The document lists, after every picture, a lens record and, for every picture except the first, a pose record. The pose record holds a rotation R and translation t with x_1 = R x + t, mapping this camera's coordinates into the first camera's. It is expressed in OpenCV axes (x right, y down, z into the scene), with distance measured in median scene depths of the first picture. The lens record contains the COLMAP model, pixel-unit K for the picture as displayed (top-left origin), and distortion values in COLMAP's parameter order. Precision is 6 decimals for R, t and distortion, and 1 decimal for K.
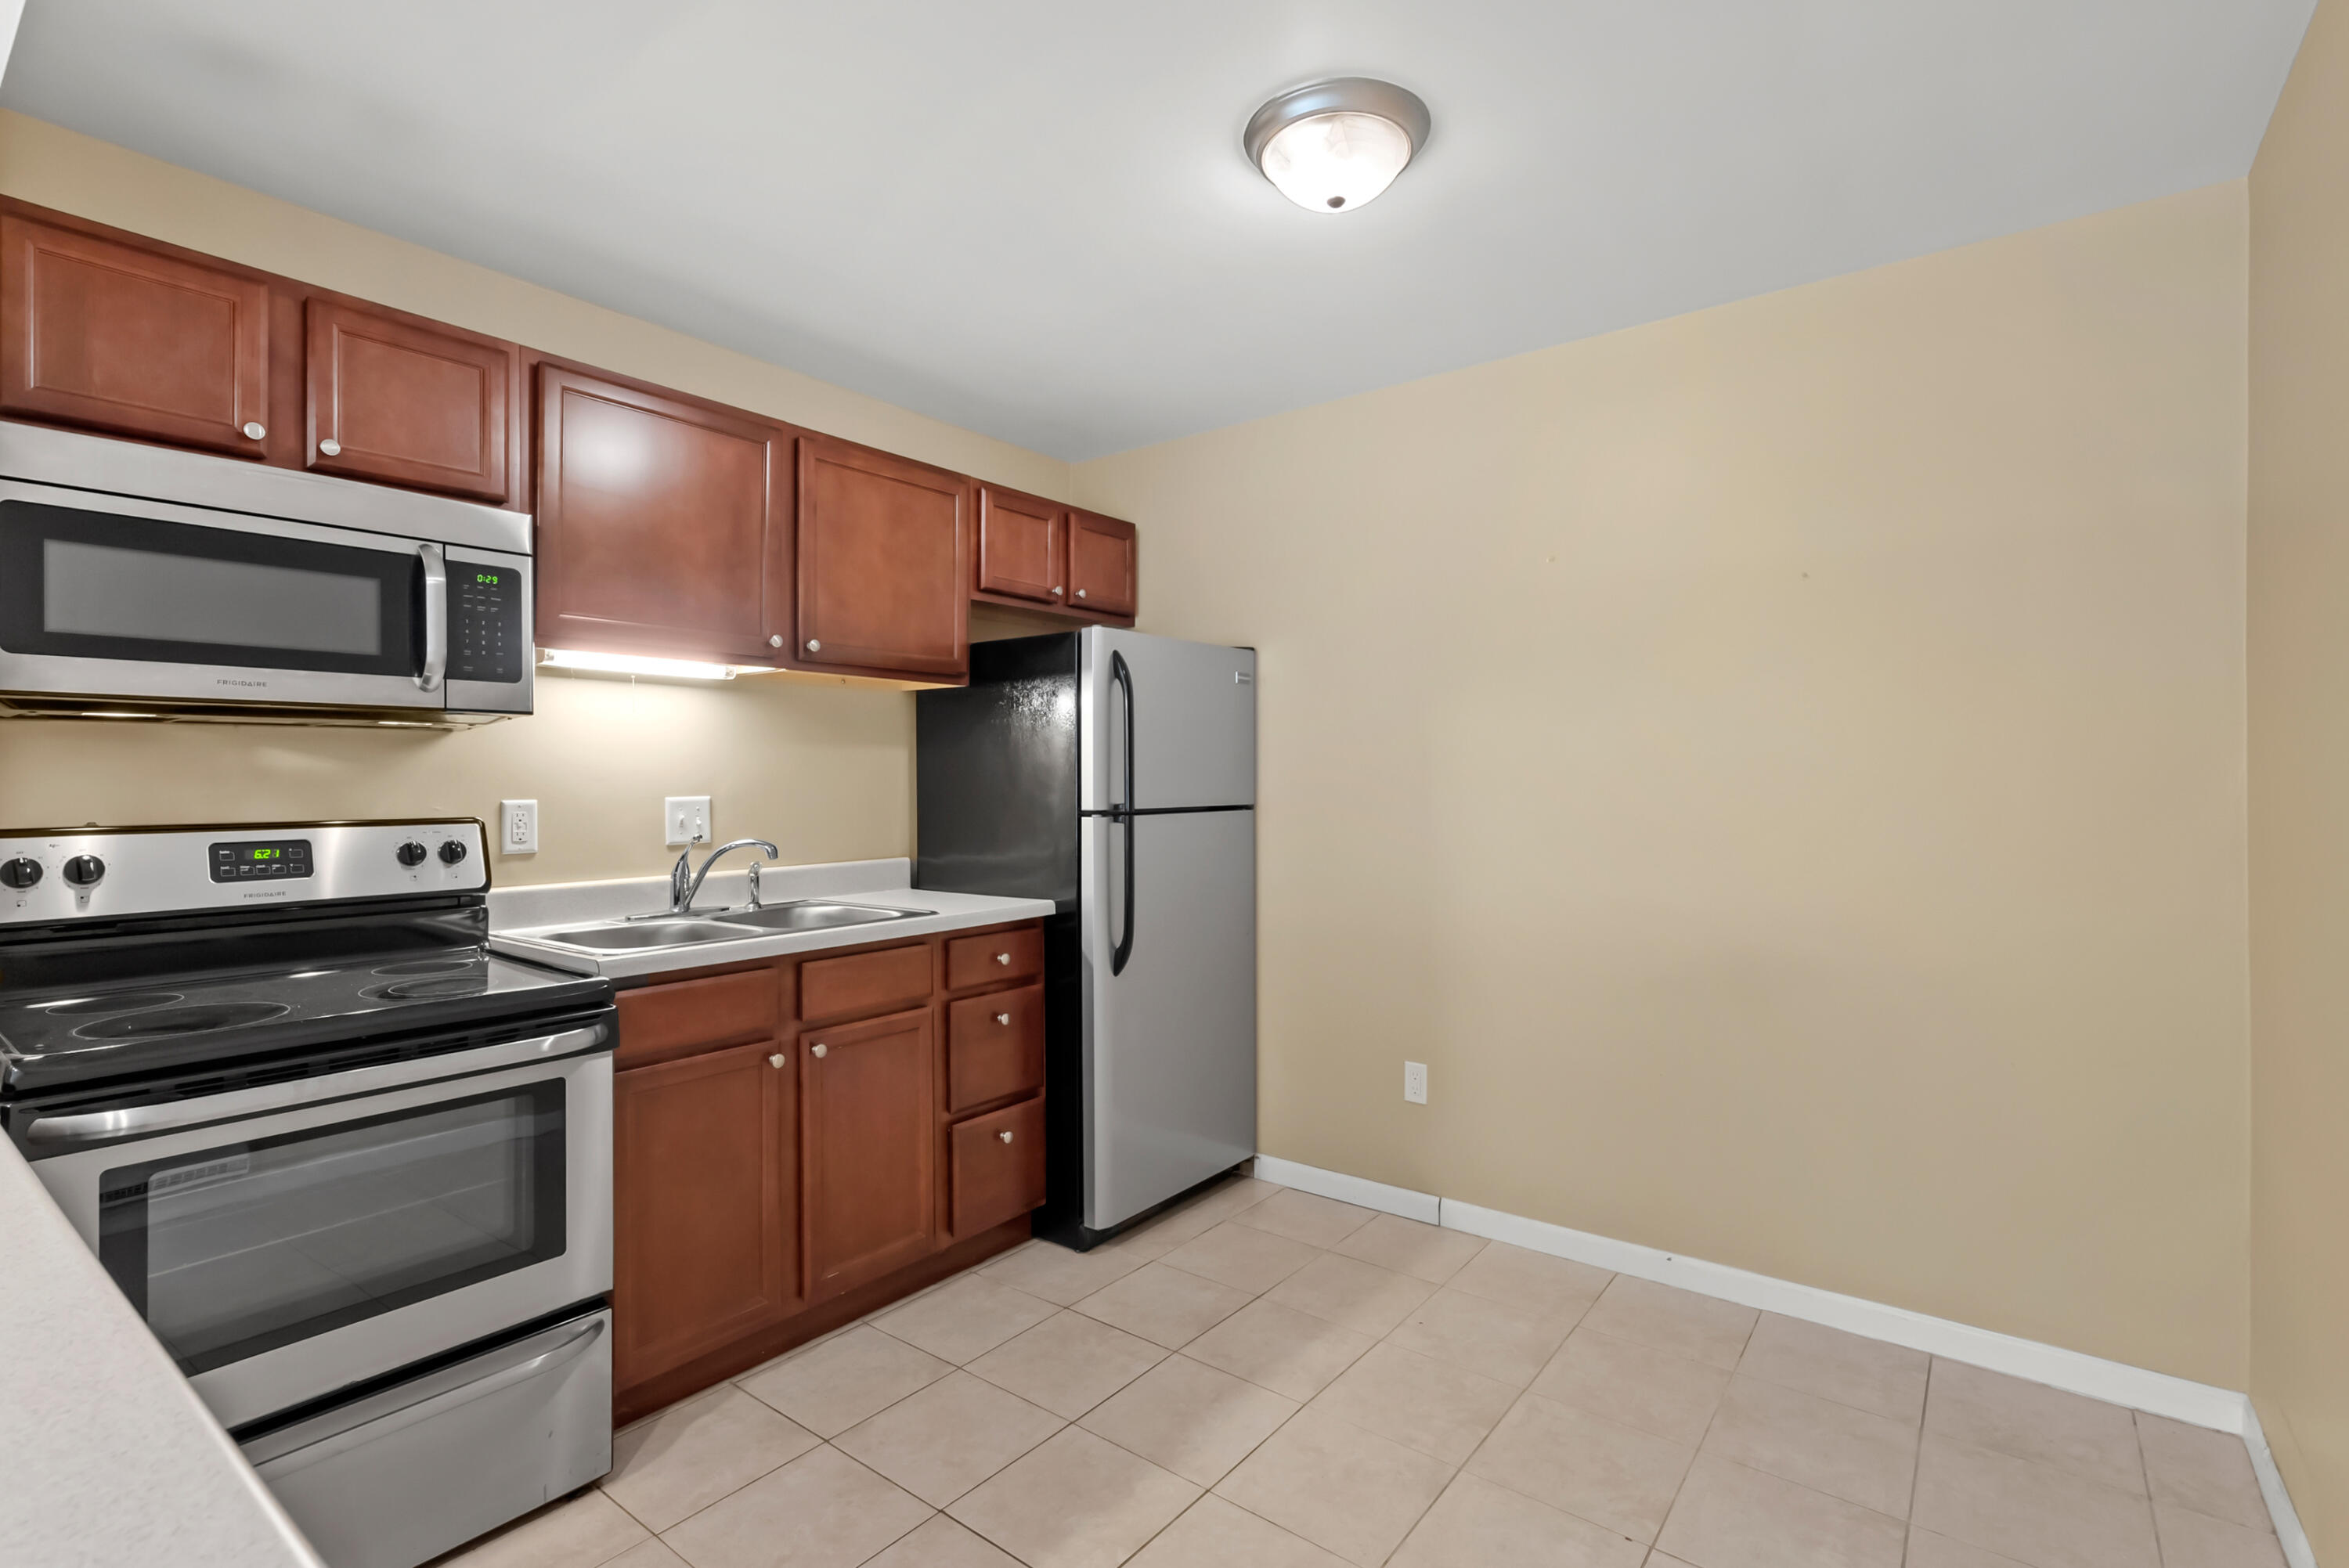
lens RADIAL K [[1102.6, 0, 1194.4], [0, 1102.6, 785.5], [0, 0, 1]] dist [-0.006756, -0.000820]
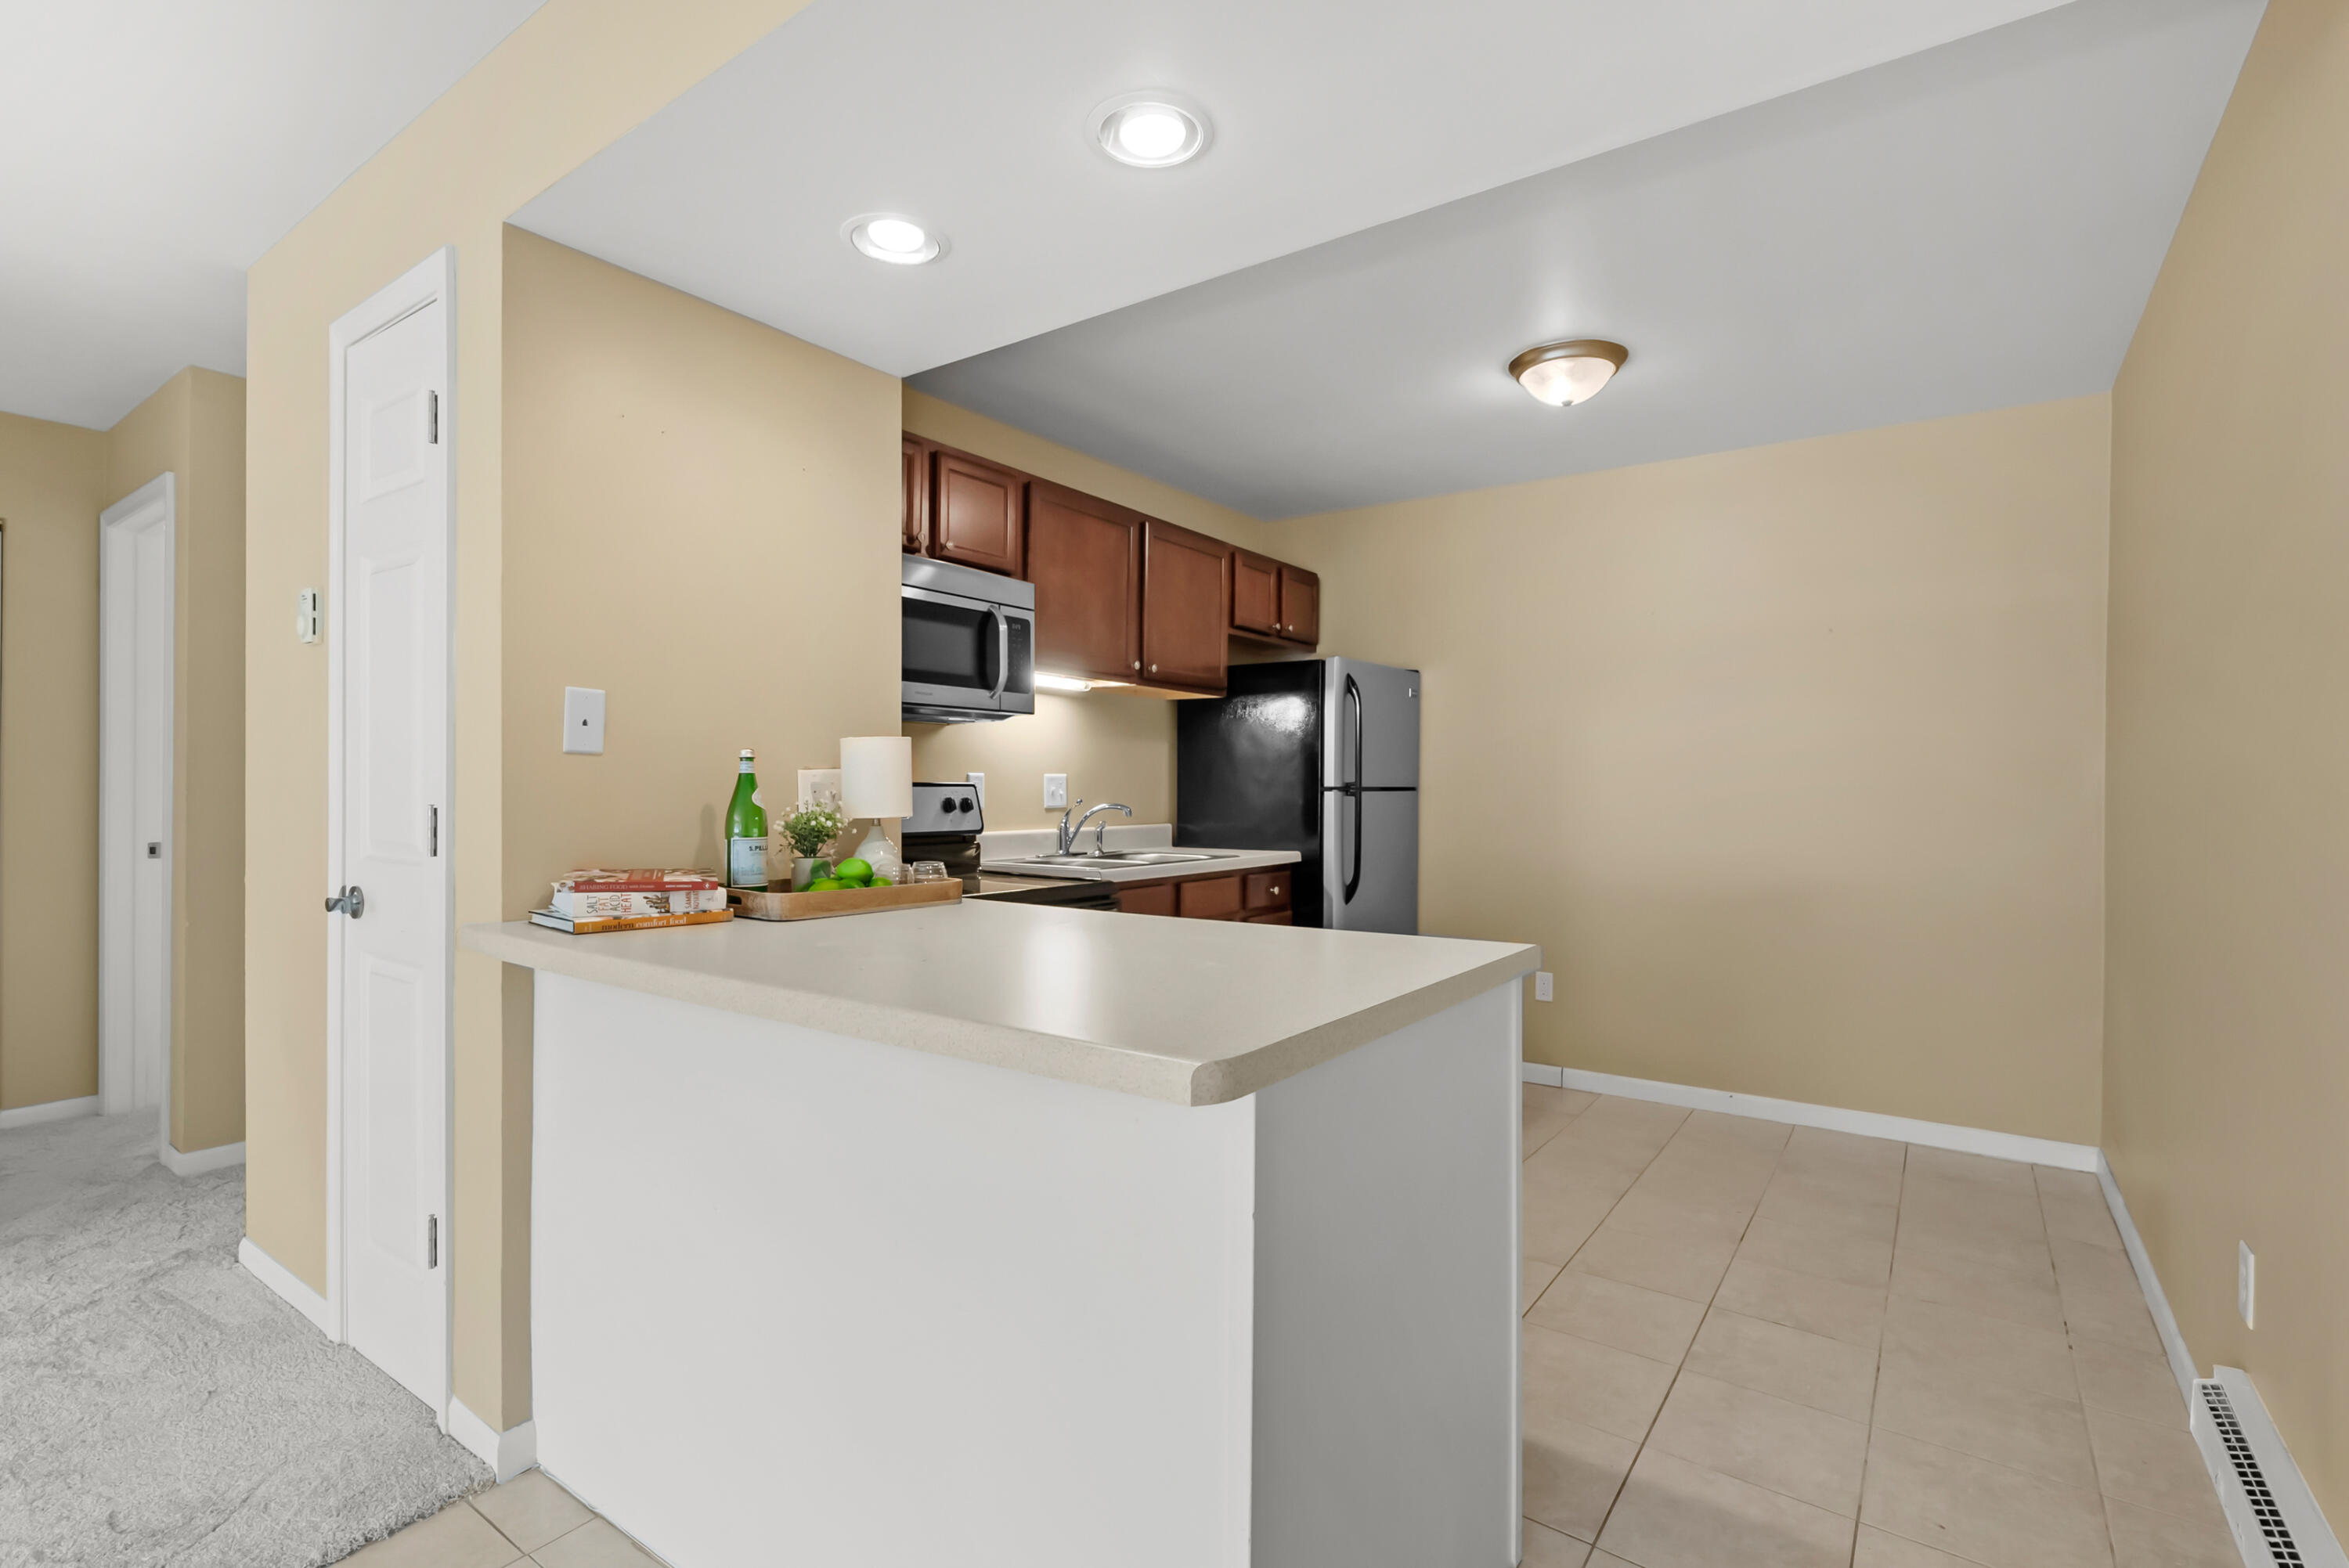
lens RADIAL K [[1102.6, 0, 1217.9], [0, 1102.6, 804.5], [0, 0, 1]] dist [-0.006756, -0.000820]
pose [[0.998603, 0.007135, 0.052359, -0.312156], [-0.007682, 0.999918, 0.010263, 0.031474], [-0.052282, -0.010651, 0.998576, -0.399531]]
